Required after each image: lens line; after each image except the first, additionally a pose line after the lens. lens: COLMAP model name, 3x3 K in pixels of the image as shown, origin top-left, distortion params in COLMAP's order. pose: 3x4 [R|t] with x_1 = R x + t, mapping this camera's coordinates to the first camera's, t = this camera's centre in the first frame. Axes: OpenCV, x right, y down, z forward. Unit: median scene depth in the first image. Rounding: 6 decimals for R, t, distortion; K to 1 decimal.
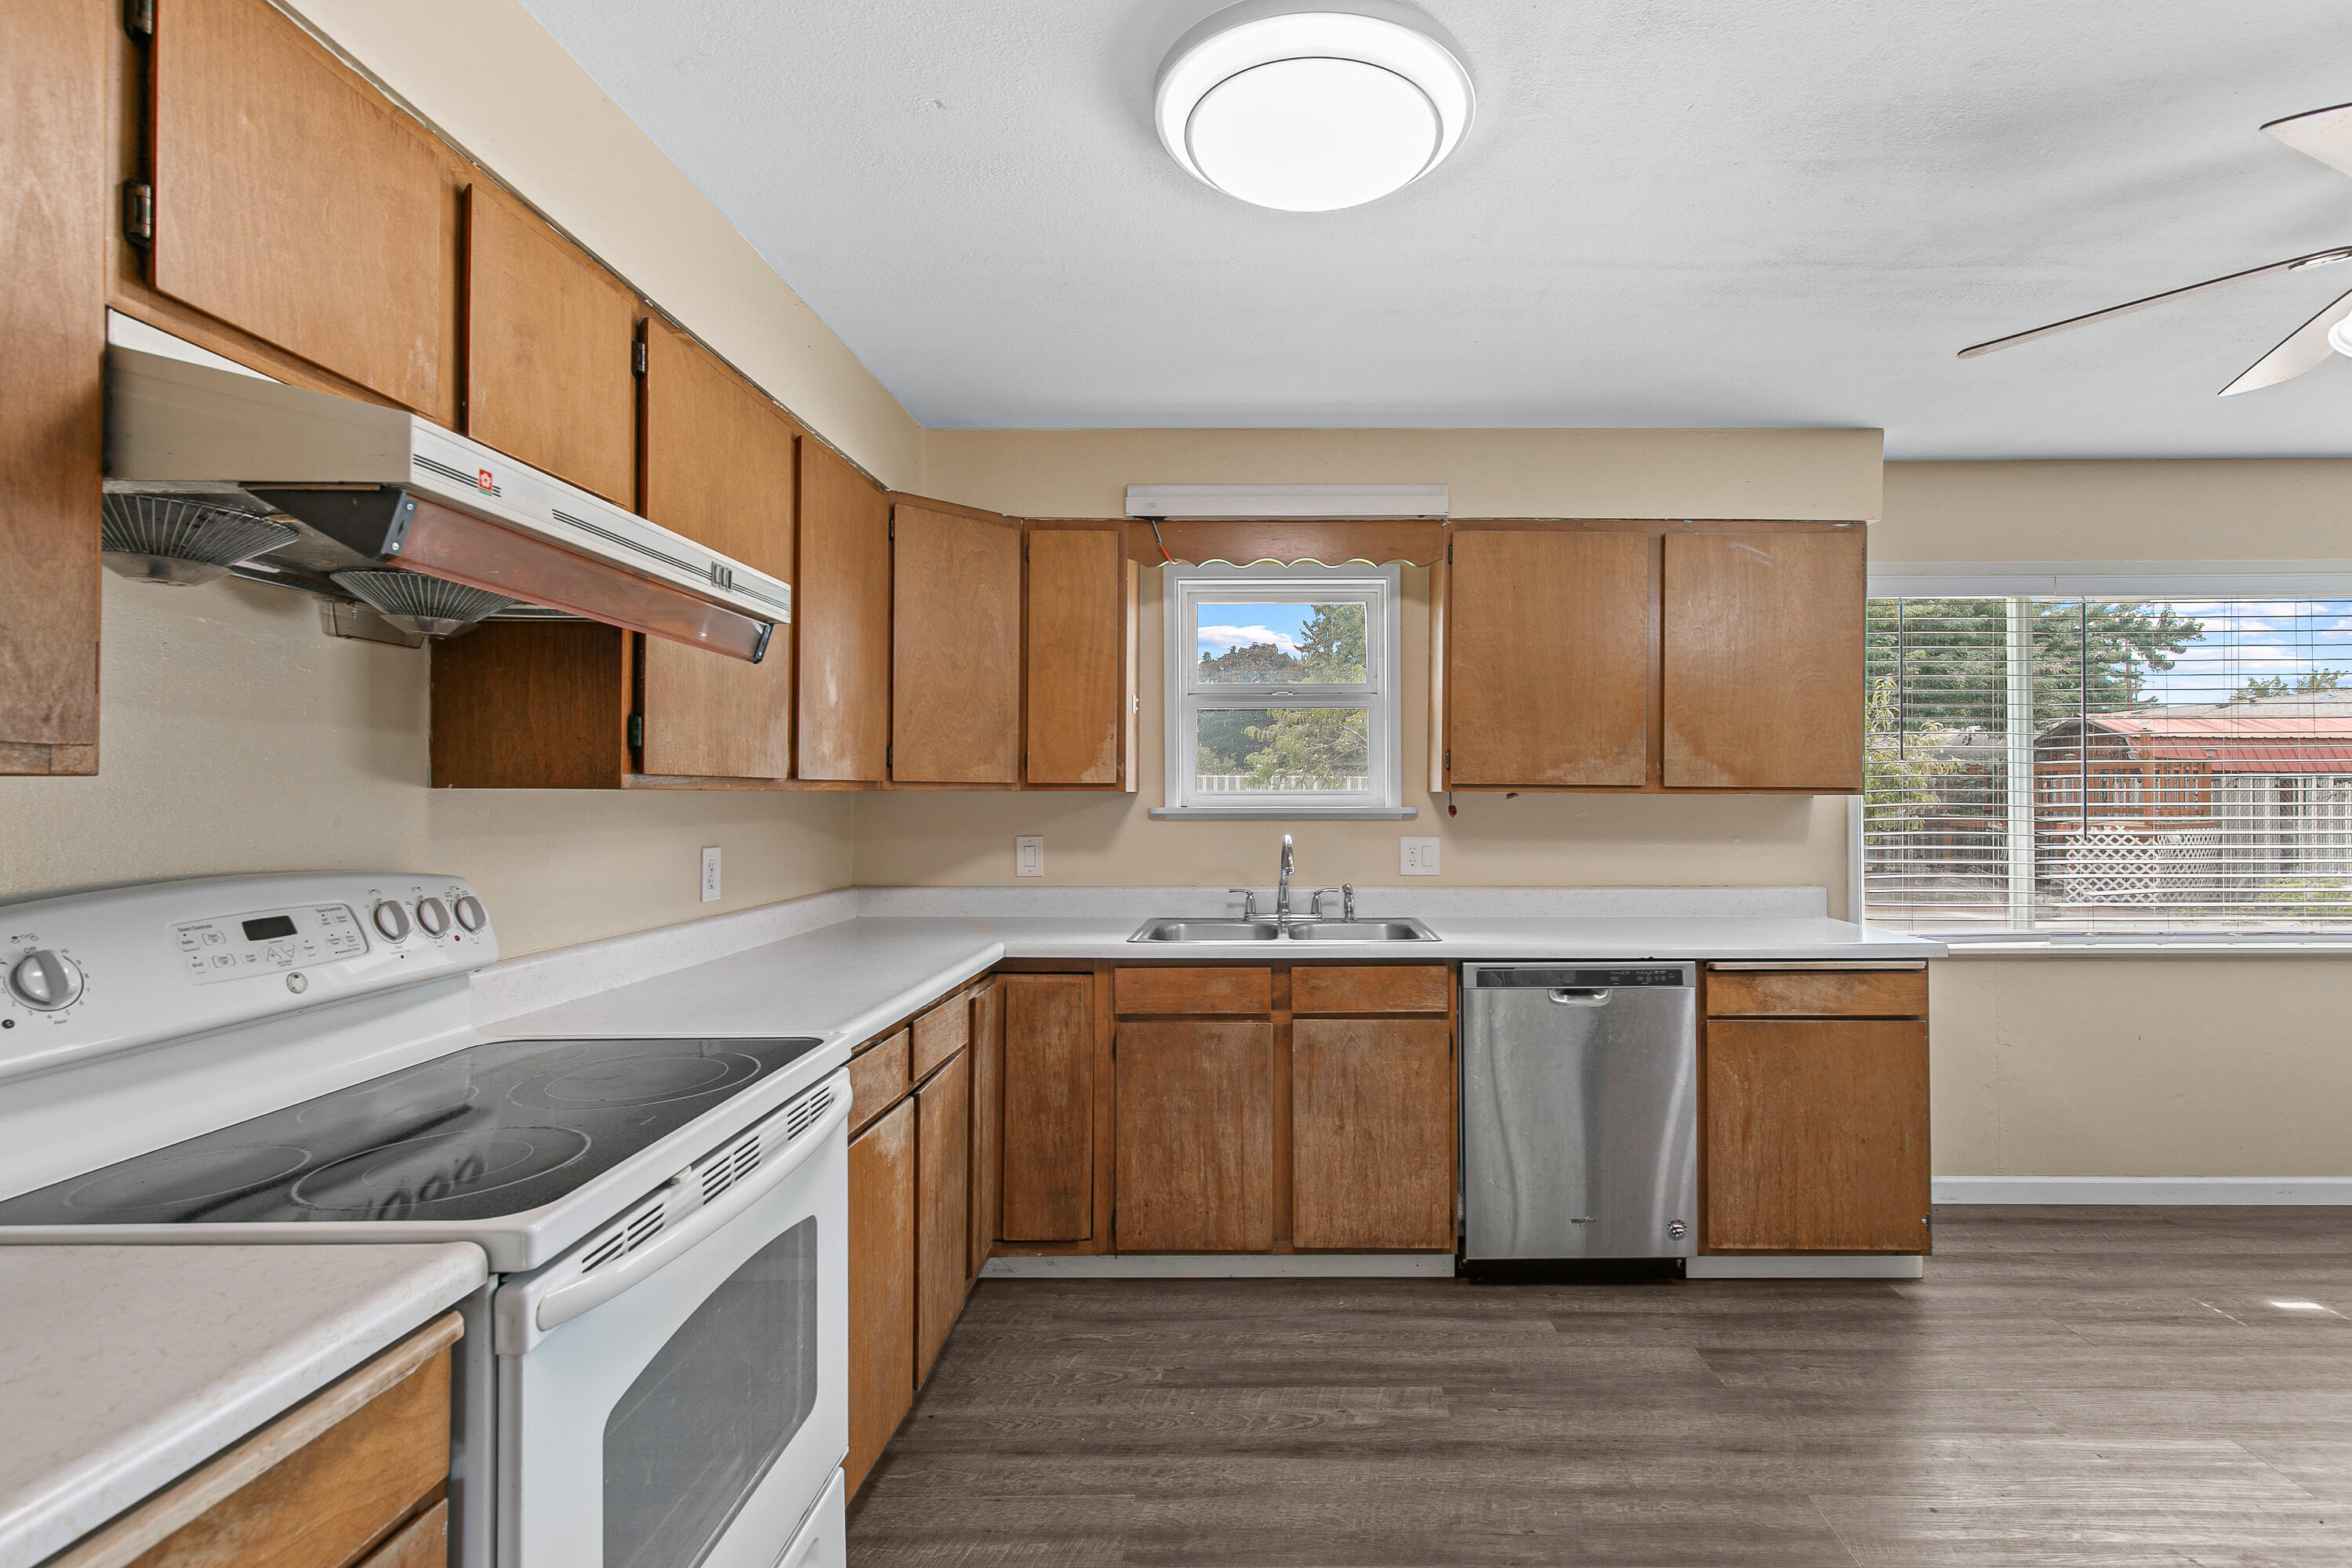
lens RADIAL K [[1155.2, 0, 1184.5], [0, 1155.2, 791.9], [0, 0, 1]] dist [-0.000047, 0.000064]
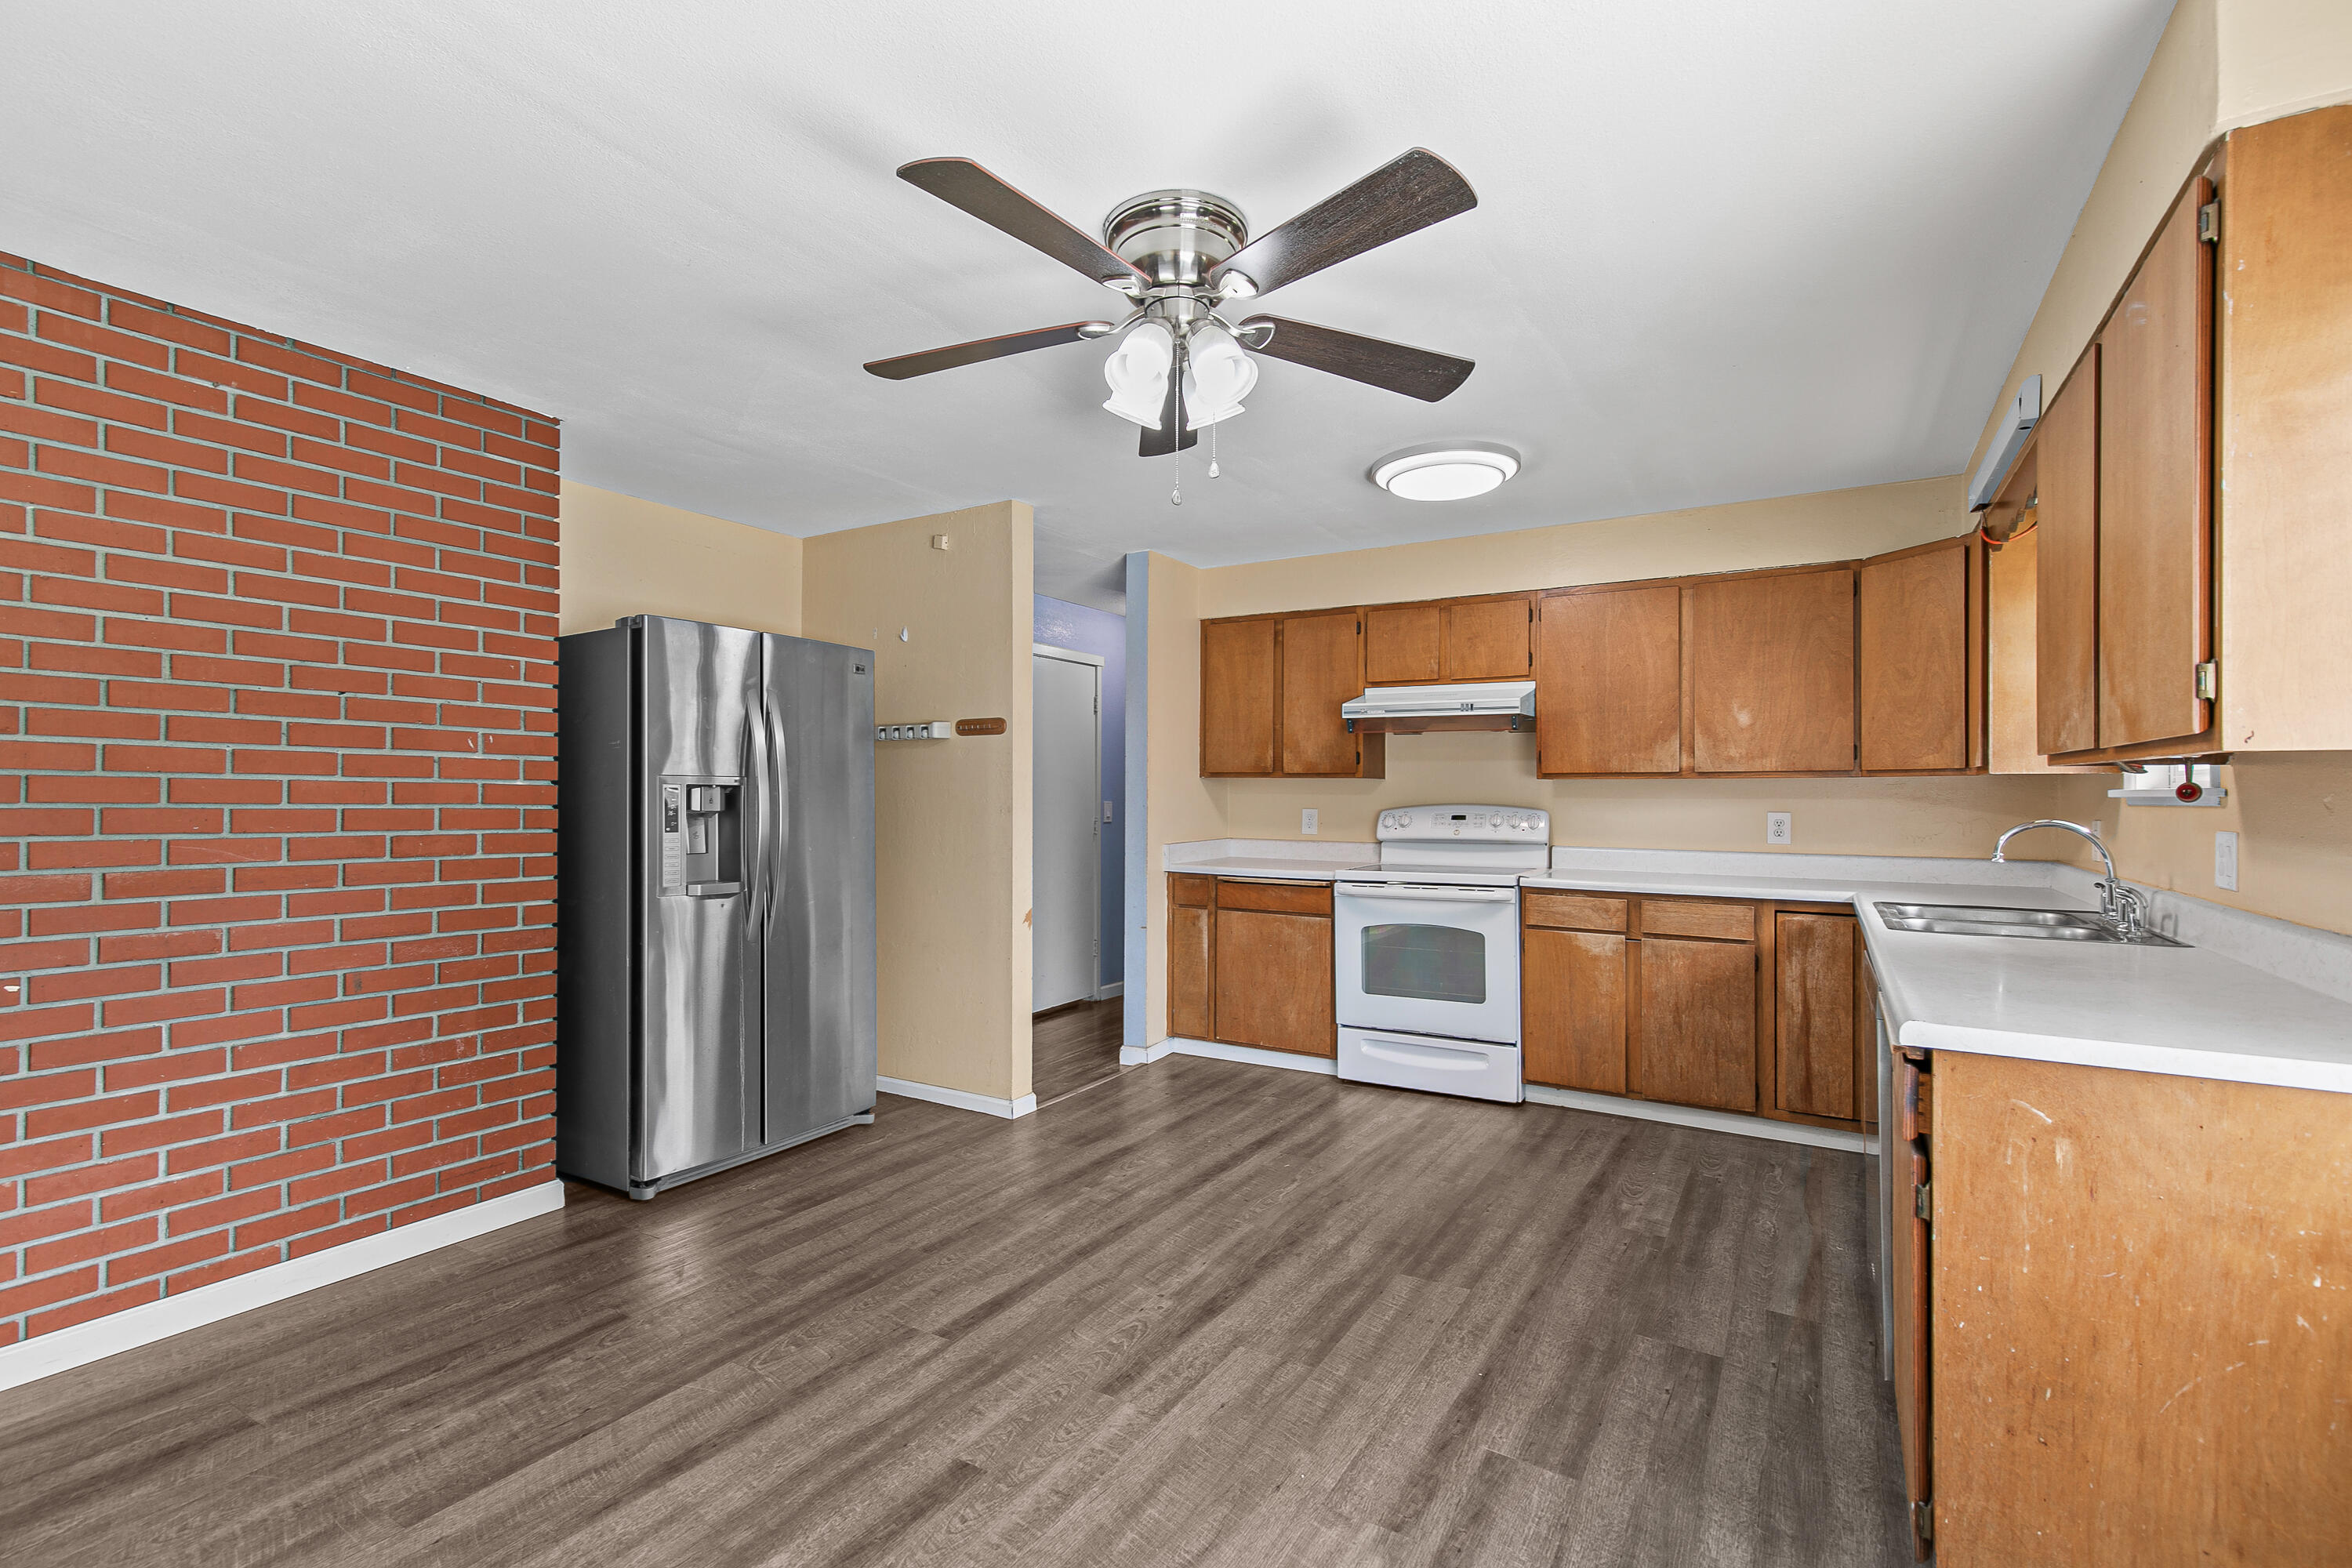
lens RADIAL K [[1075.4, 0, 1179.5], [0, 1075.4, 785.8], [0, 0, 1]] dist [0.001356, 0.000637]
pose [[-0.507717, -0.006661, -0.861498, 1.501192], [-0.000721, 0.999973, -0.007306, 0.023023], [0.861523, -0.003088, -0.507708, 1.121856]]
